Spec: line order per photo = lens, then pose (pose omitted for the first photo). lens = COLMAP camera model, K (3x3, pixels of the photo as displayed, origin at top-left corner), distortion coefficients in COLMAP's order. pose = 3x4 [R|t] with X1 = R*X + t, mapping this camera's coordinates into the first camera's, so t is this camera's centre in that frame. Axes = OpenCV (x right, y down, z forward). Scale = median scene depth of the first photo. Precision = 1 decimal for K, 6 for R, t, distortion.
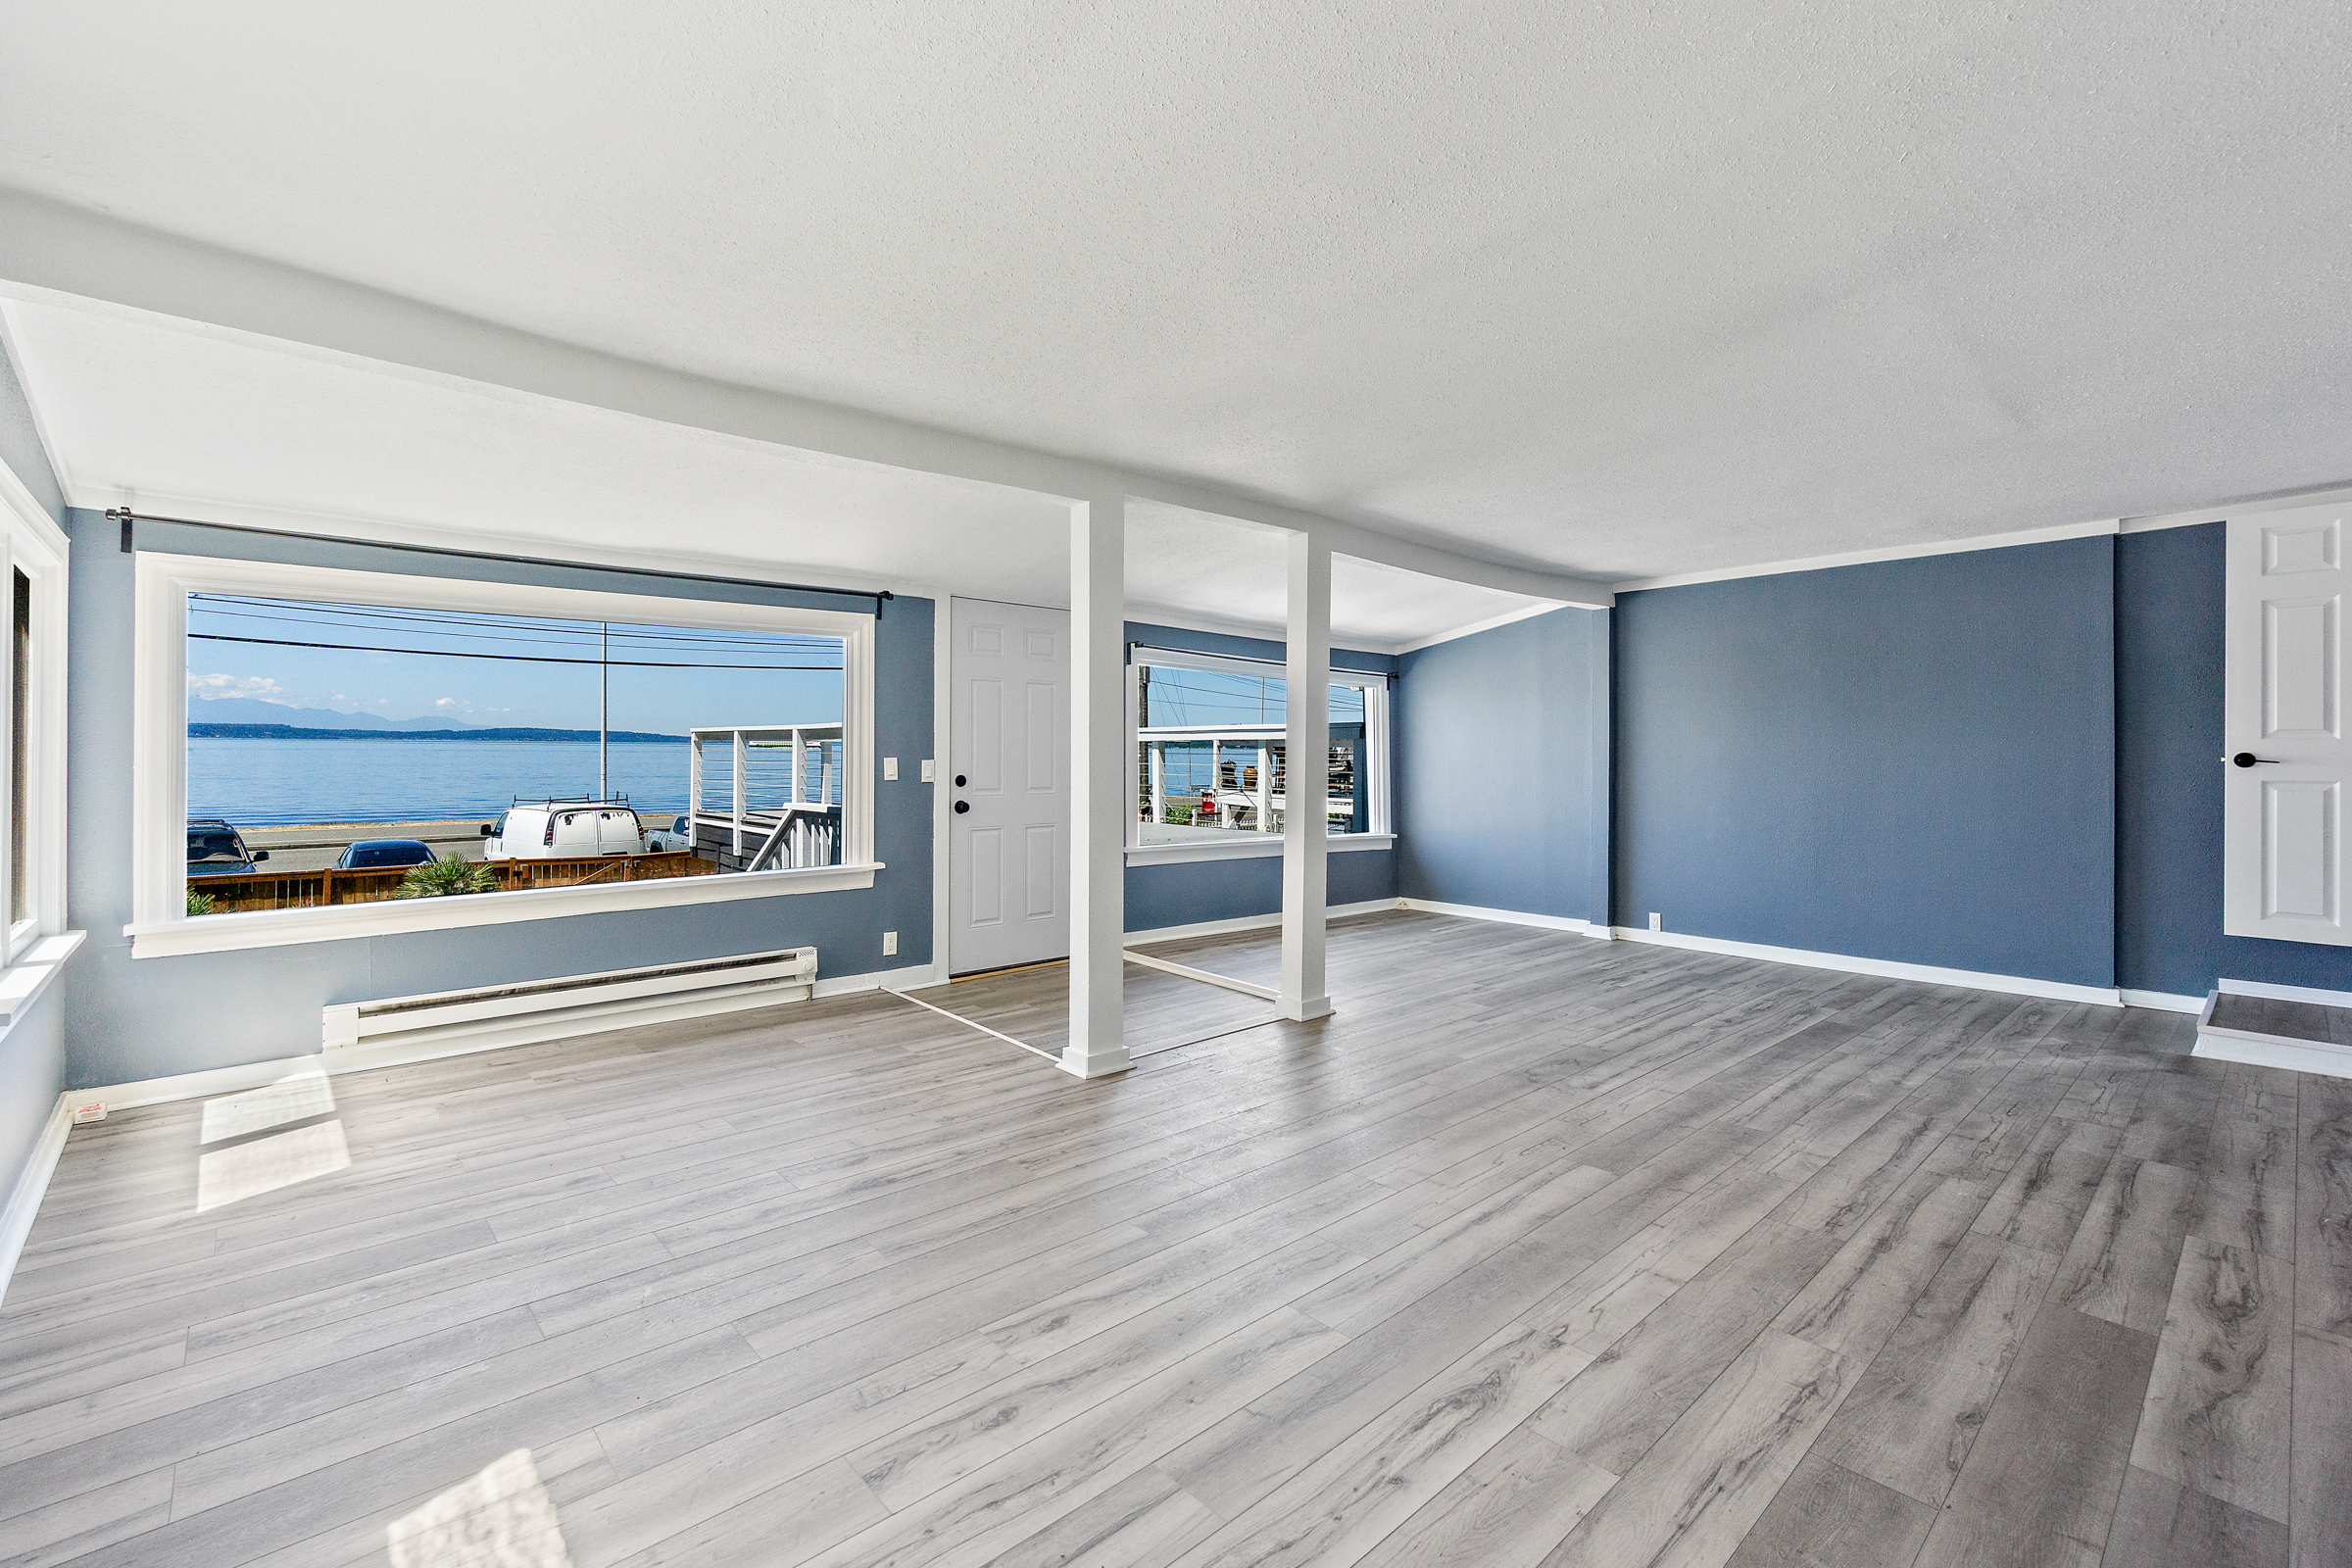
lens RADIAL K [[1027.1, 0, 1177.6], [0, 1027.1, 777.8], [0, 0, 1]] dist [0.000475, 0.000147]
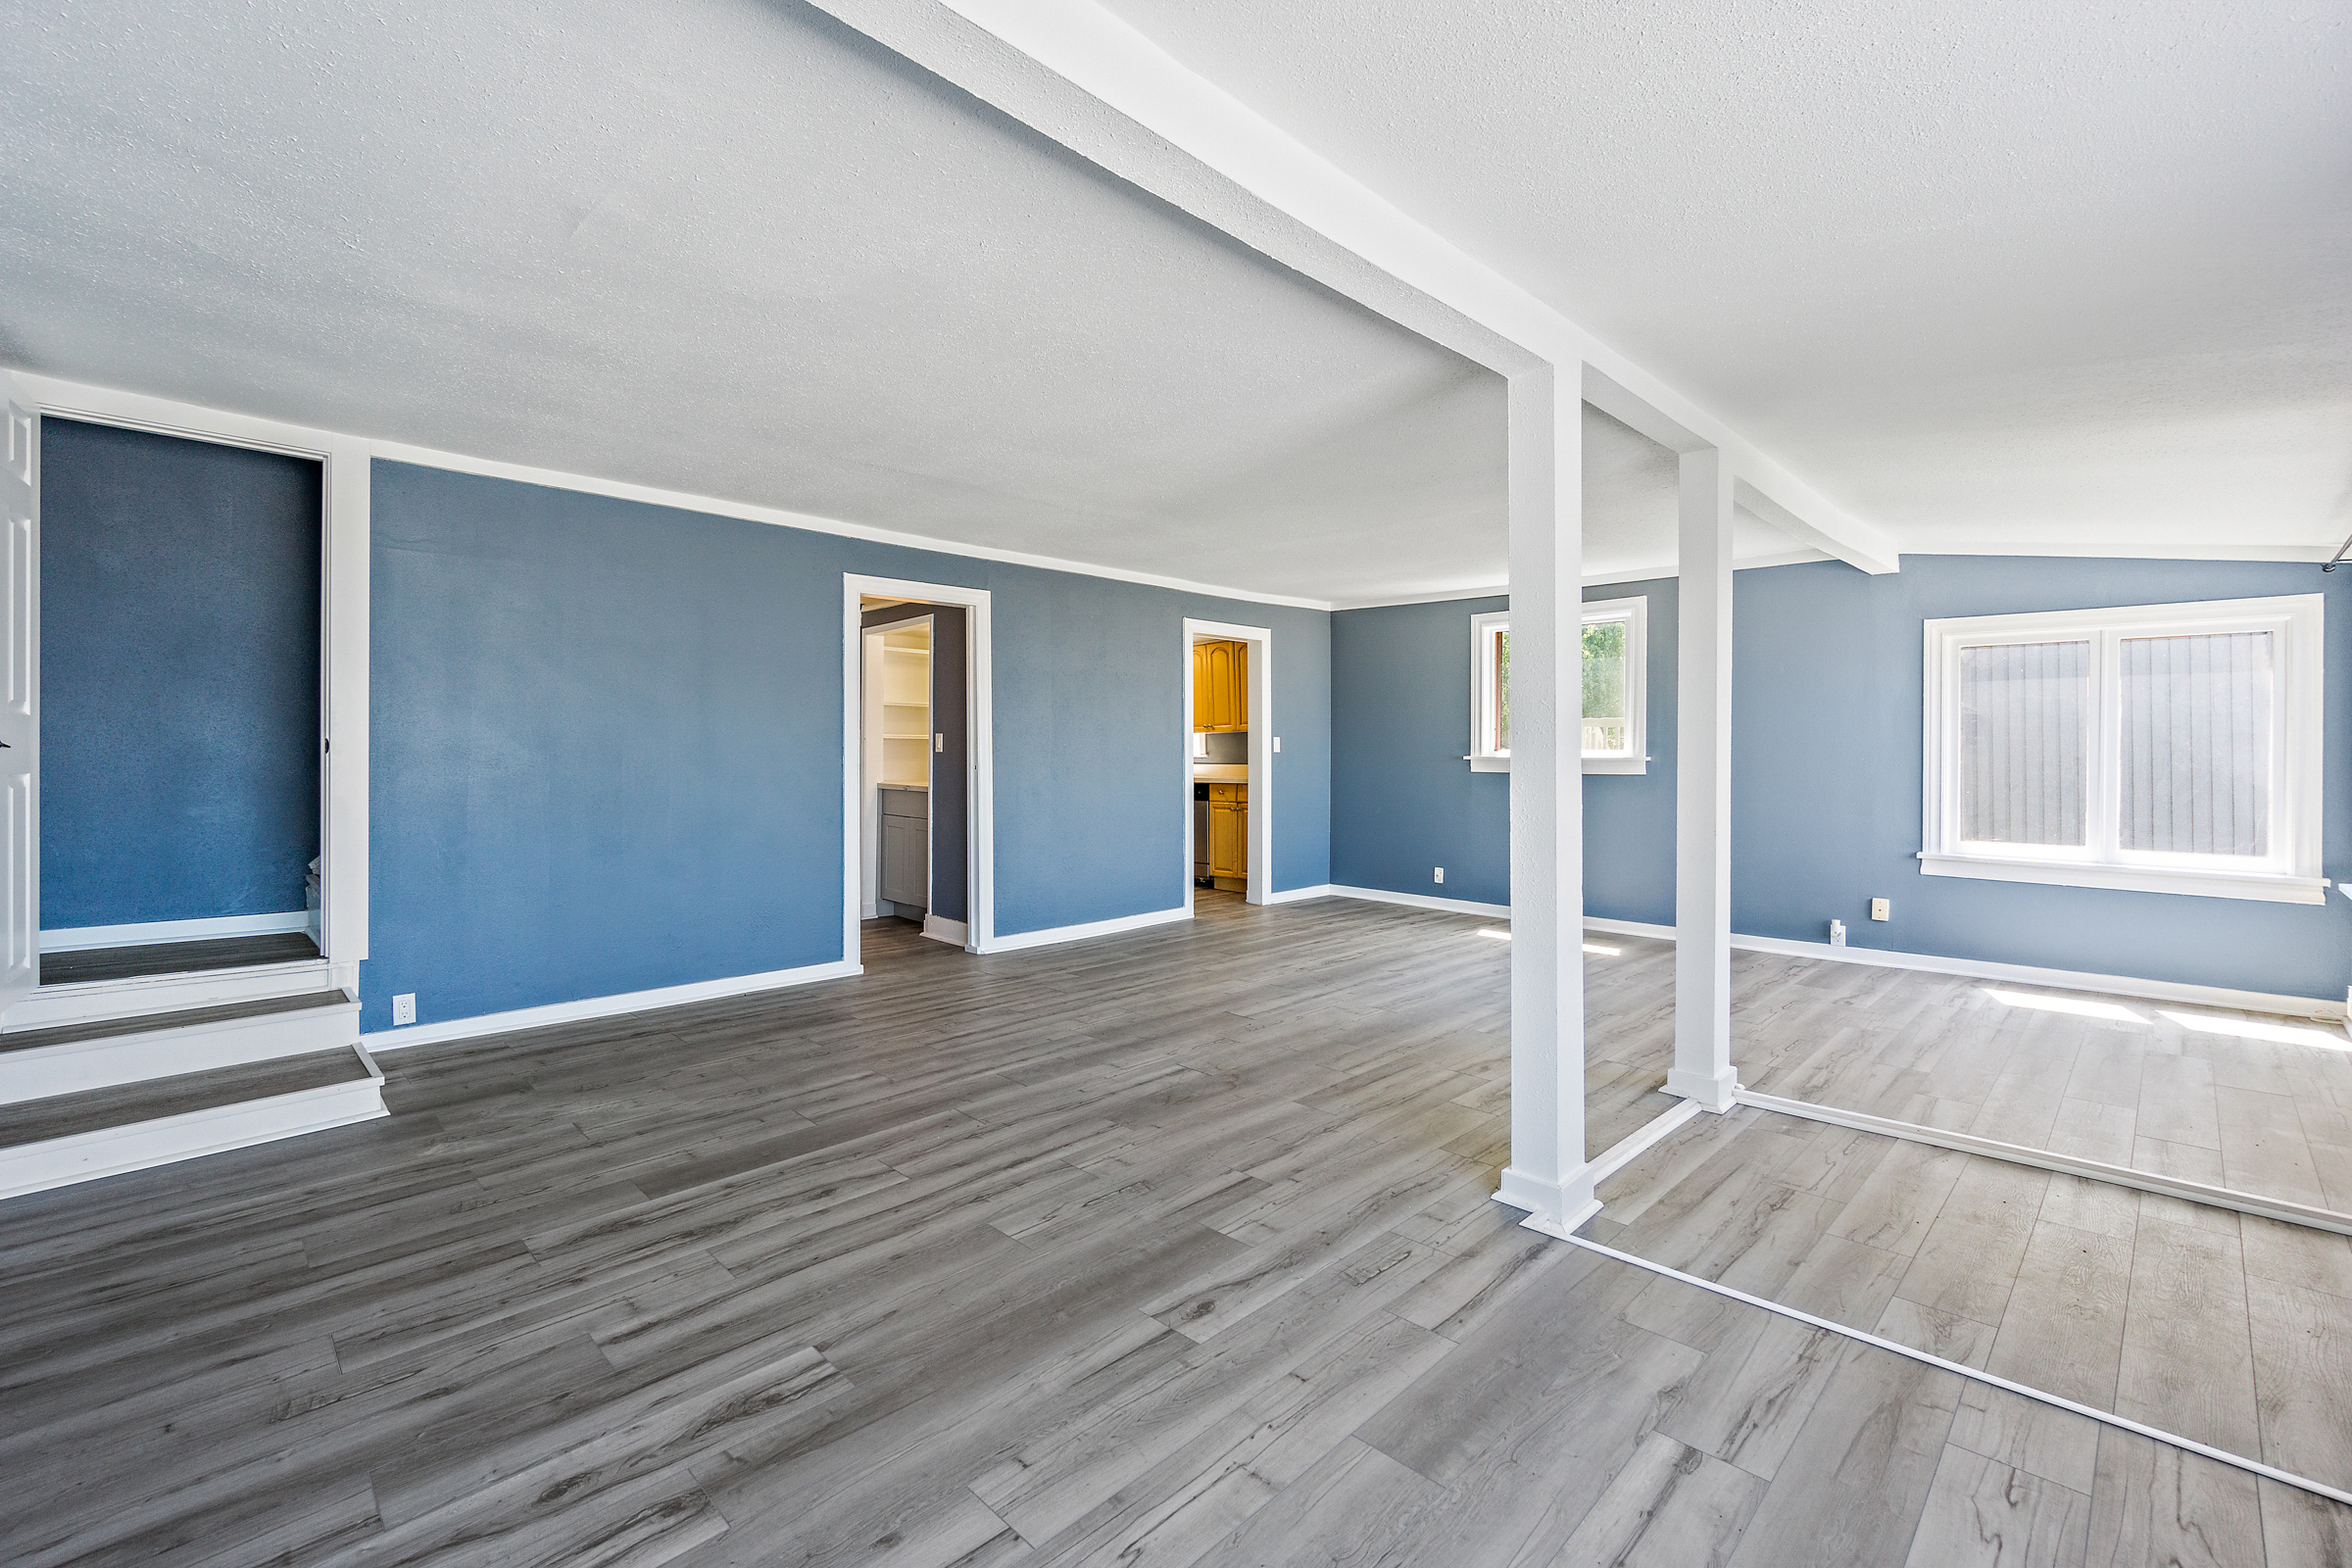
lens RADIAL K [[995.8, 0, 1162.2], [0, 995.8, 747.7], [0, 0, 1]] dist [-0.002259, 0.000058]
pose [[-0.999456, -0.004262, -0.032705, 0.498539], [-0.004884, 0.999809, 0.018949, -0.037727], [0.032618, 0.019098, -0.999285, 2.155328]]
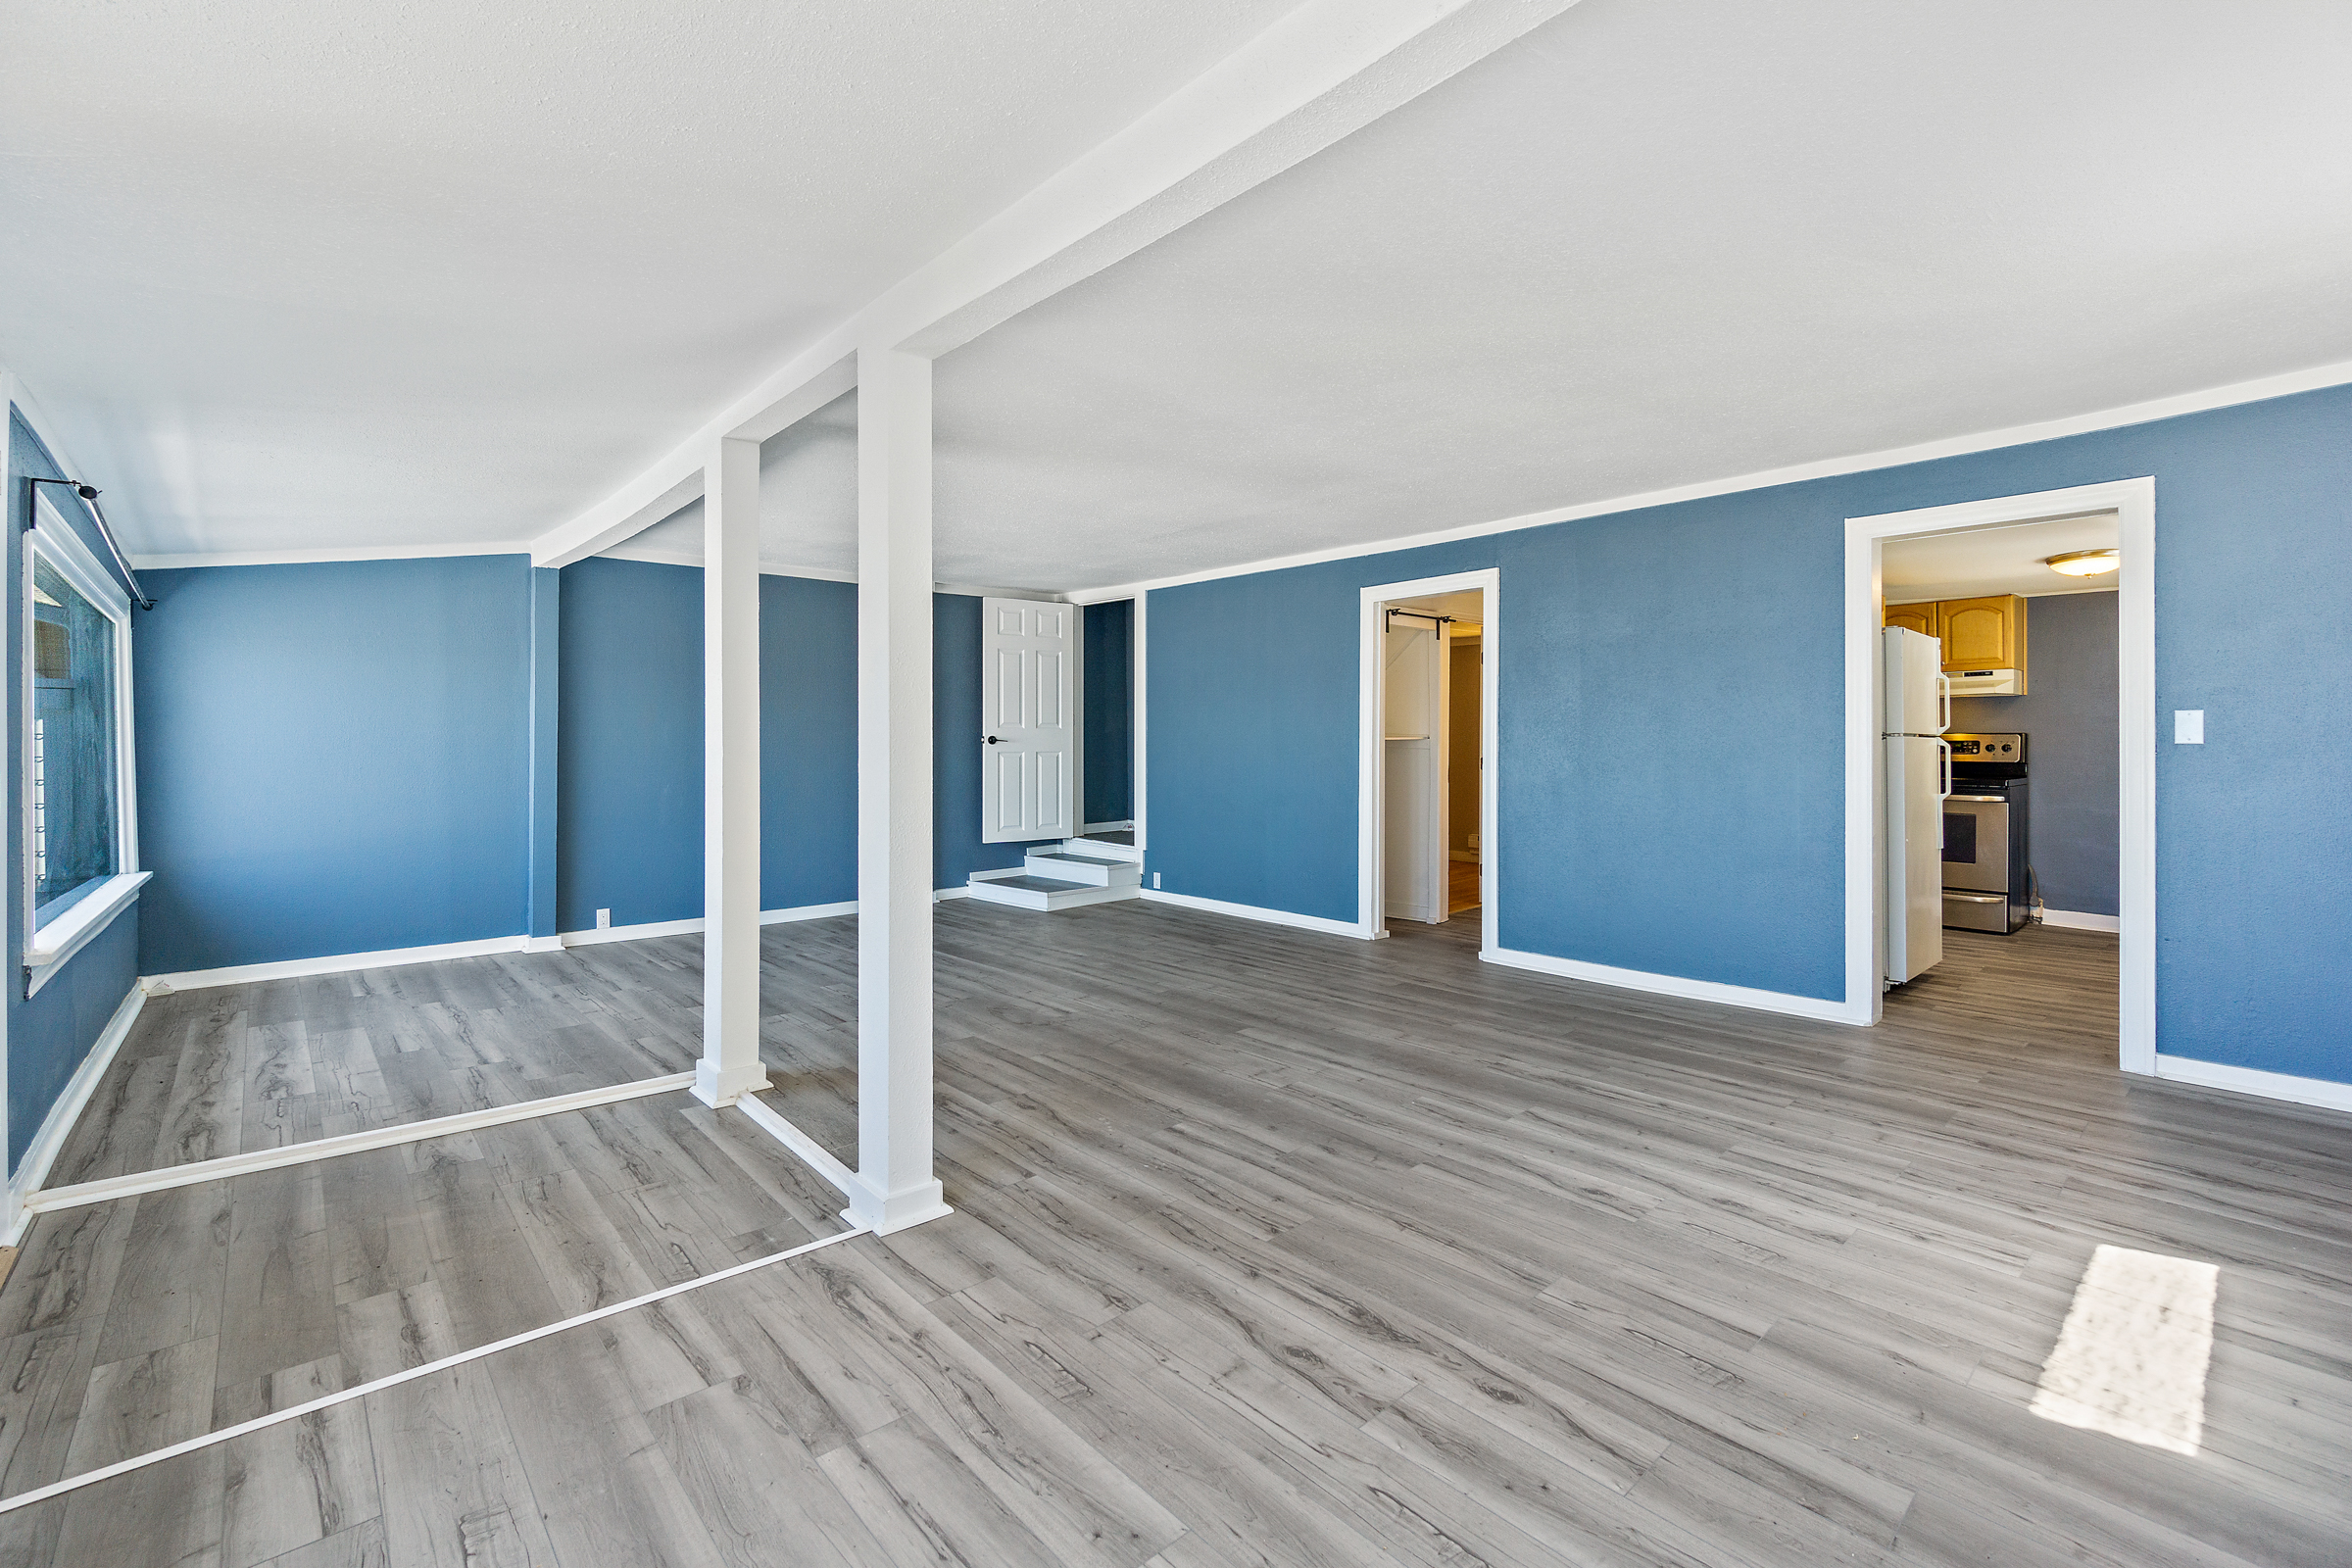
lens RADIAL K [[1003.2, 0, 1166.8], [0, 1003.2, 738.9], [0, 0, 1]] dist [-0.008888, -0.000292]
pose [[0.005603, 0.000259, 0.999984, -0.835597], [0.024333, 0.999704, -0.000395, -0.015527], [-0.999688, 0.024335, 0.005595, 0.947661]]
